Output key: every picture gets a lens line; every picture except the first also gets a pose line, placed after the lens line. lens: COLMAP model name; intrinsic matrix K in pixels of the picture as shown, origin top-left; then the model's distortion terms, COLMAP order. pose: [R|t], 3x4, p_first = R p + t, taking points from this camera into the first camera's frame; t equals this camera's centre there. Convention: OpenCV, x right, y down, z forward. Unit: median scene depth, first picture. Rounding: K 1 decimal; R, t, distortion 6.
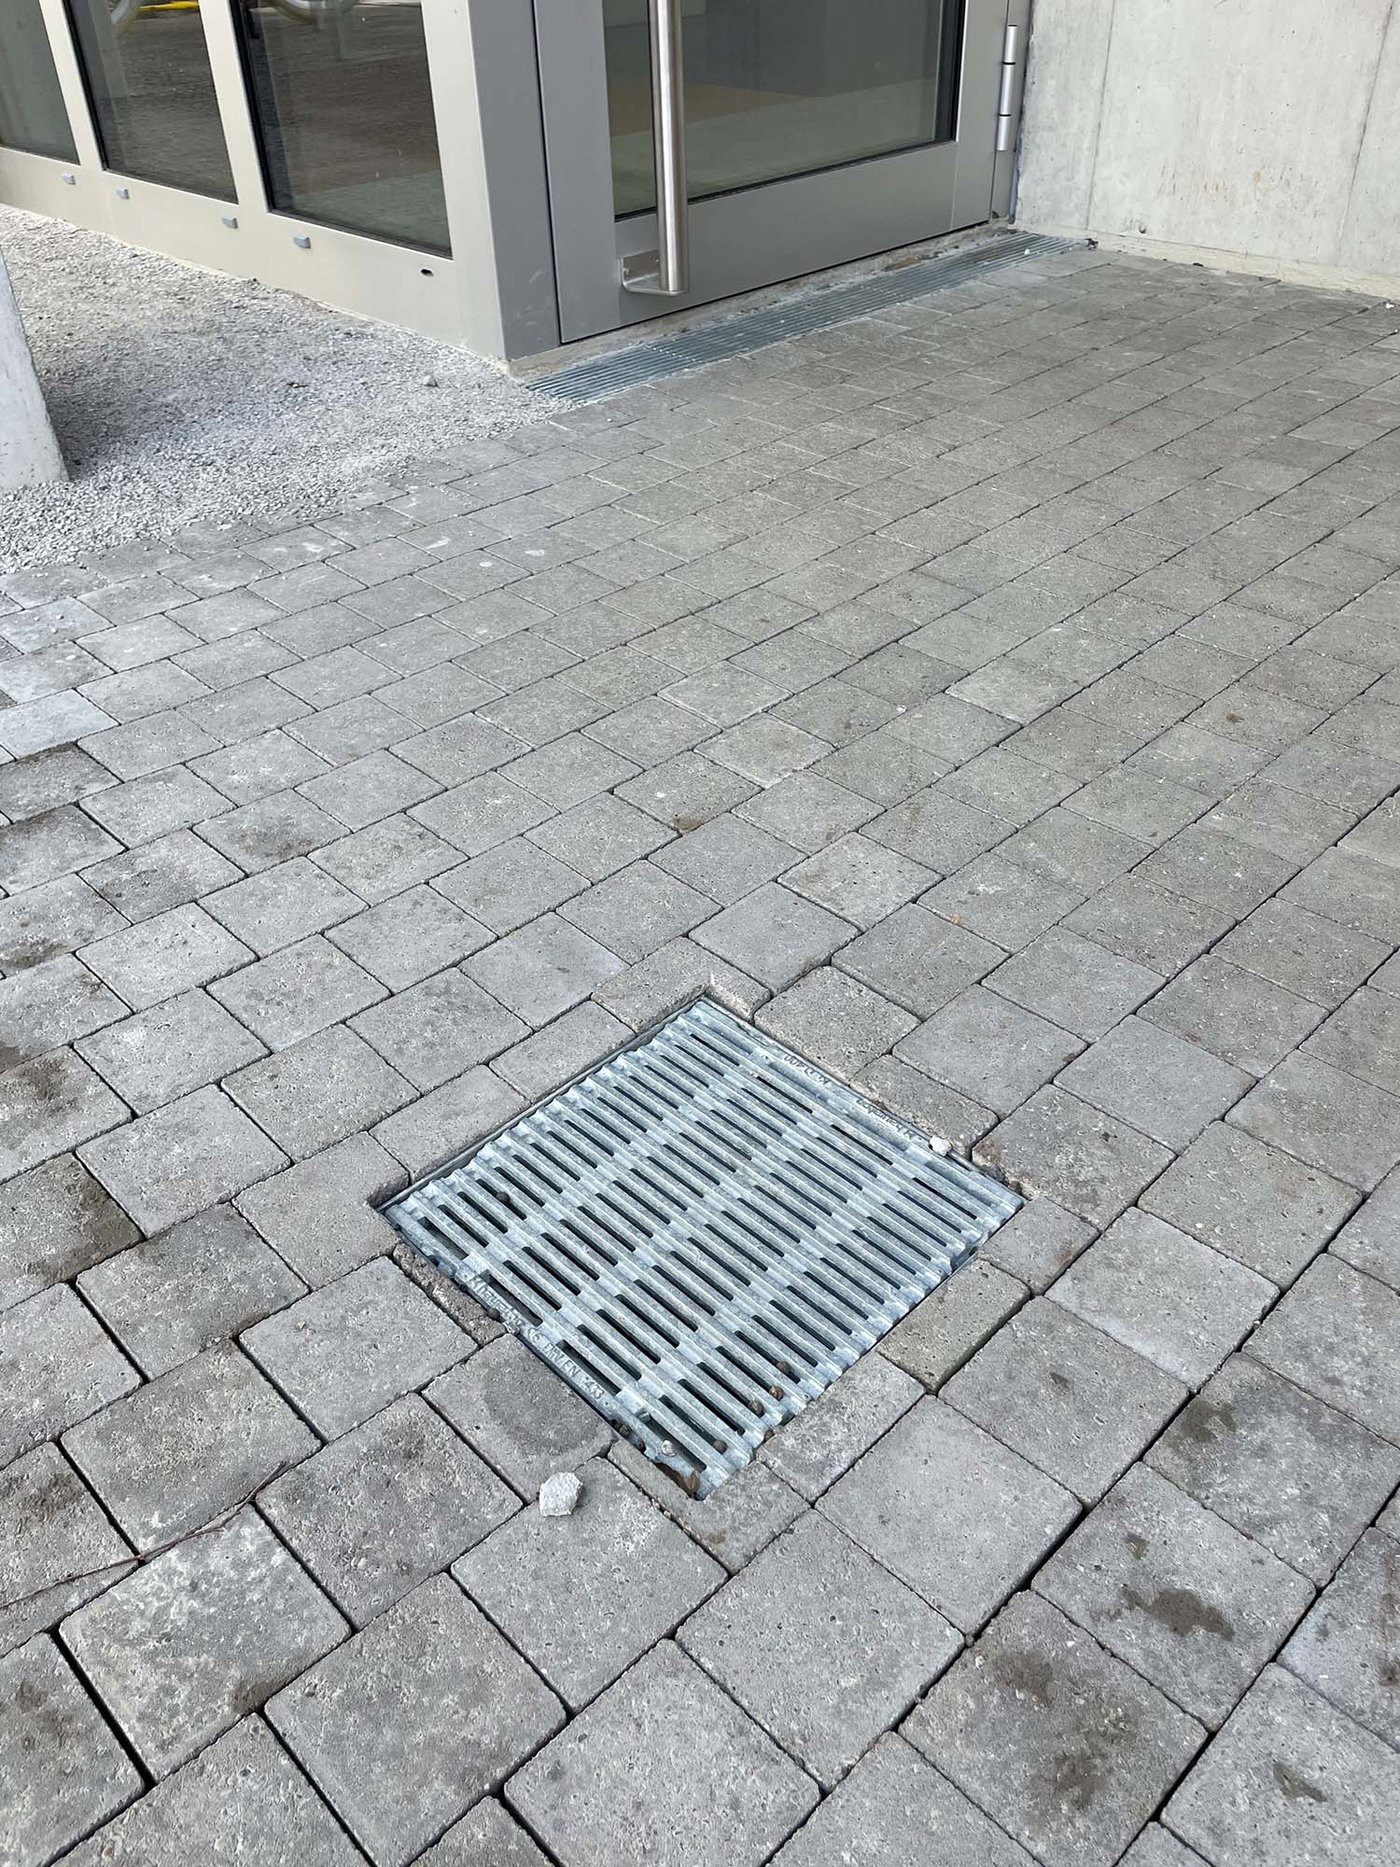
lens RADIAL K [[1438.0, 0, 690.1], [0, 1438.0, 938.4], [0, 0, 1]] dist [0.103217, -0.141426]
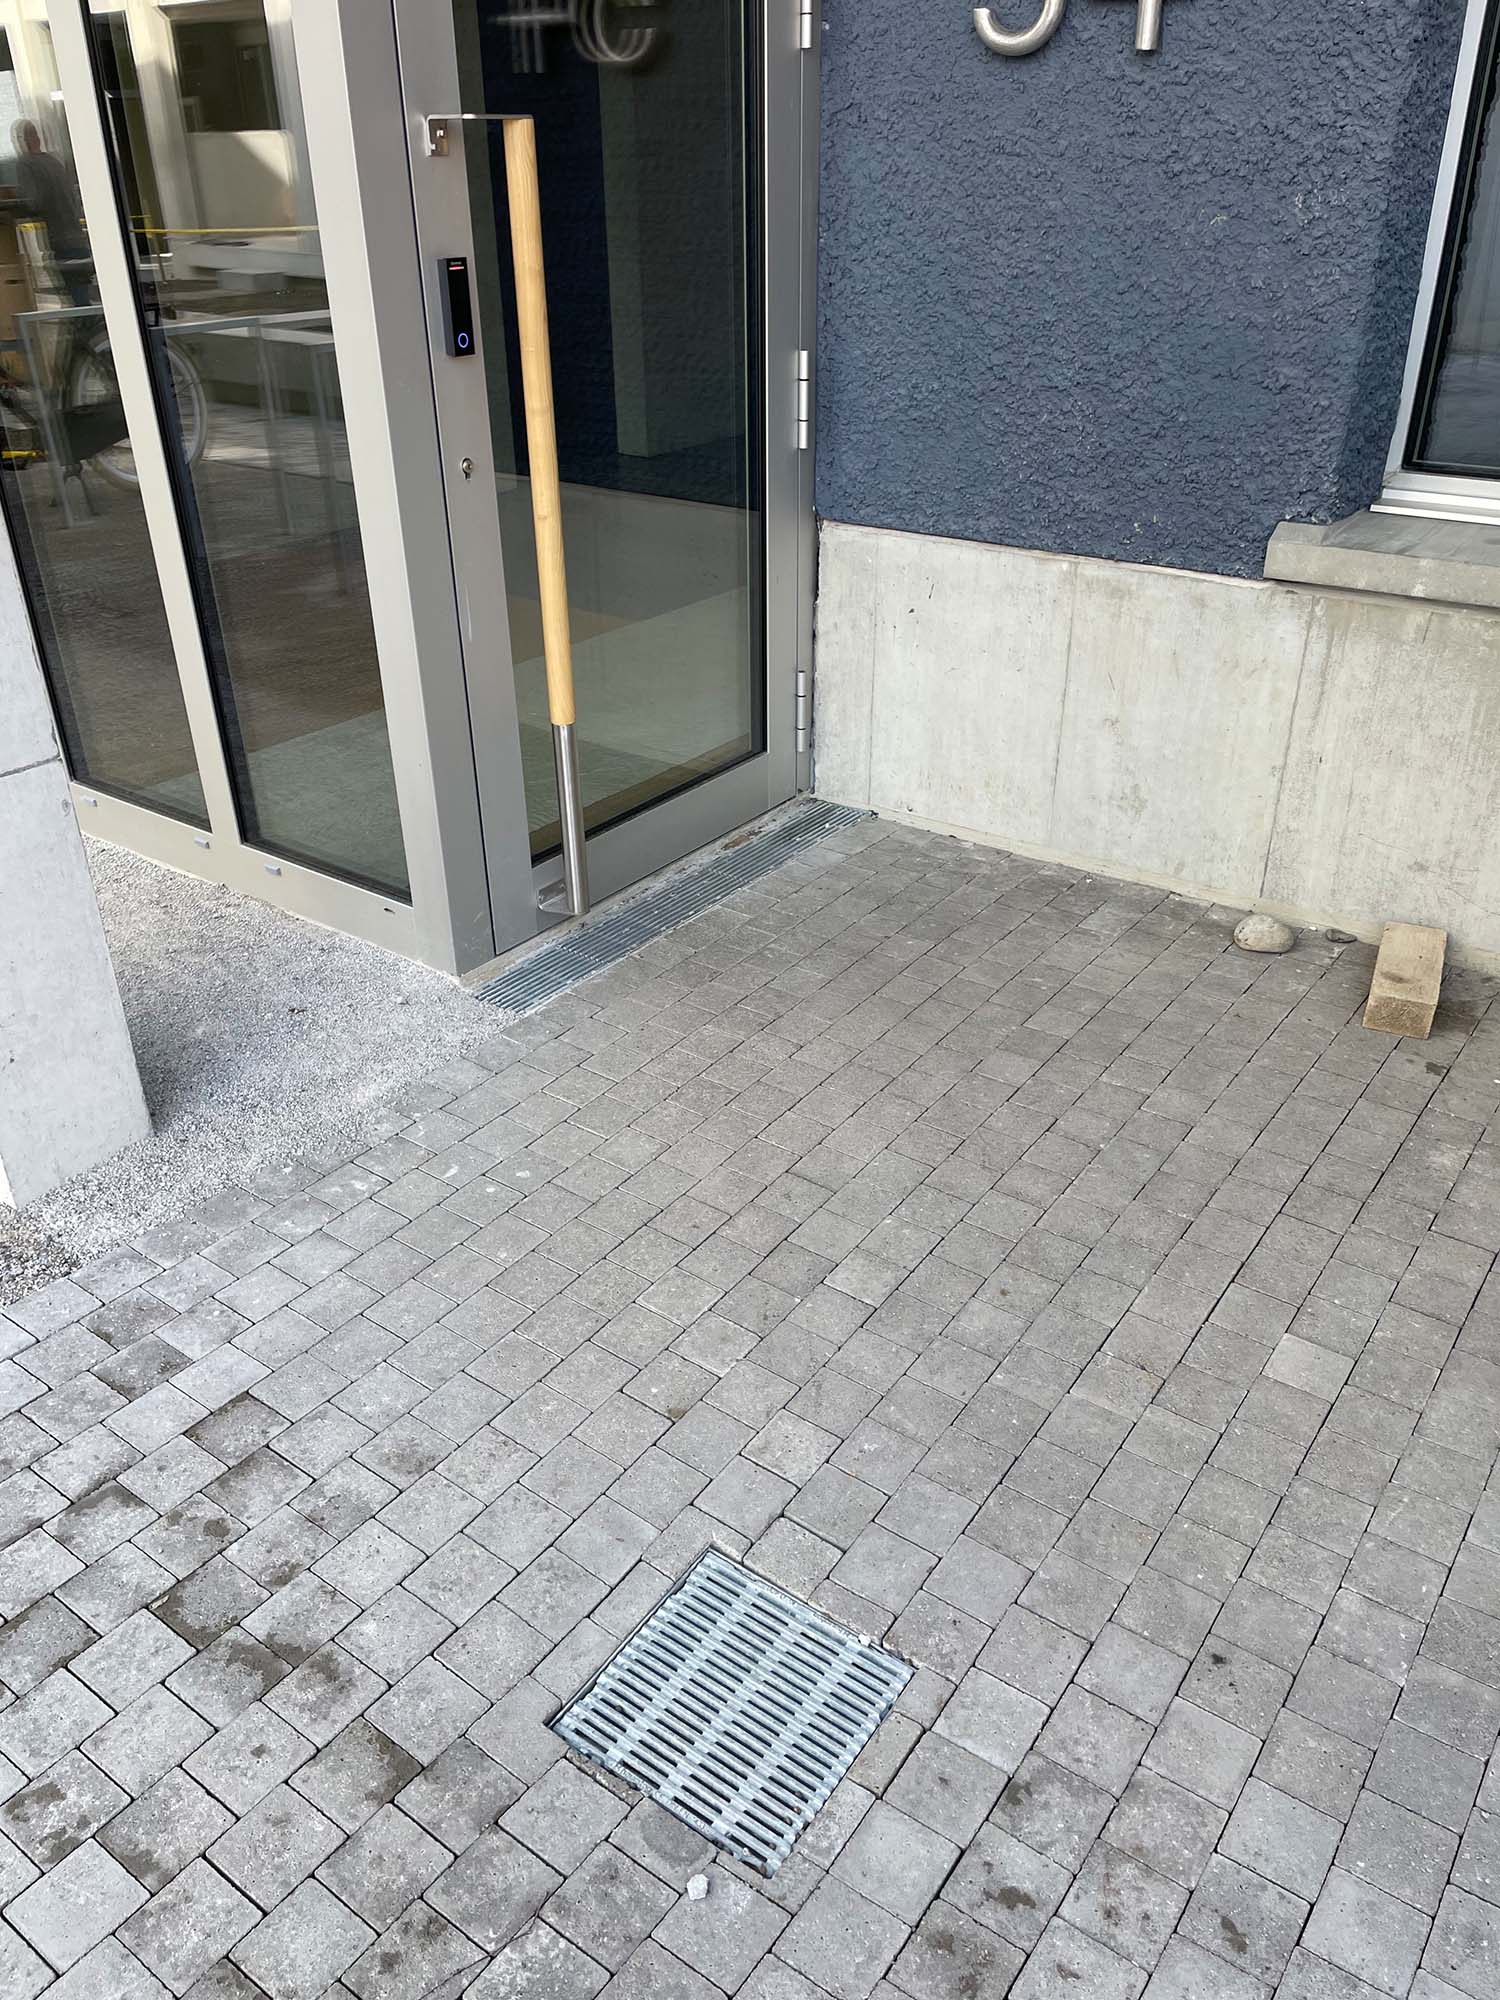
lens RADIAL K [[1540.4, 0, 739.4], [0, 1540.4, 1005.3], [0, 0, 1]] dist [0.103217, -0.141426]
pose [[0.985219, -0.071029, 0.155881, -0.187670], [0.090935, 0.988040, -0.124532, -0.342288], [-0.145172, 0.136867, 0.979894, -0.810286]]
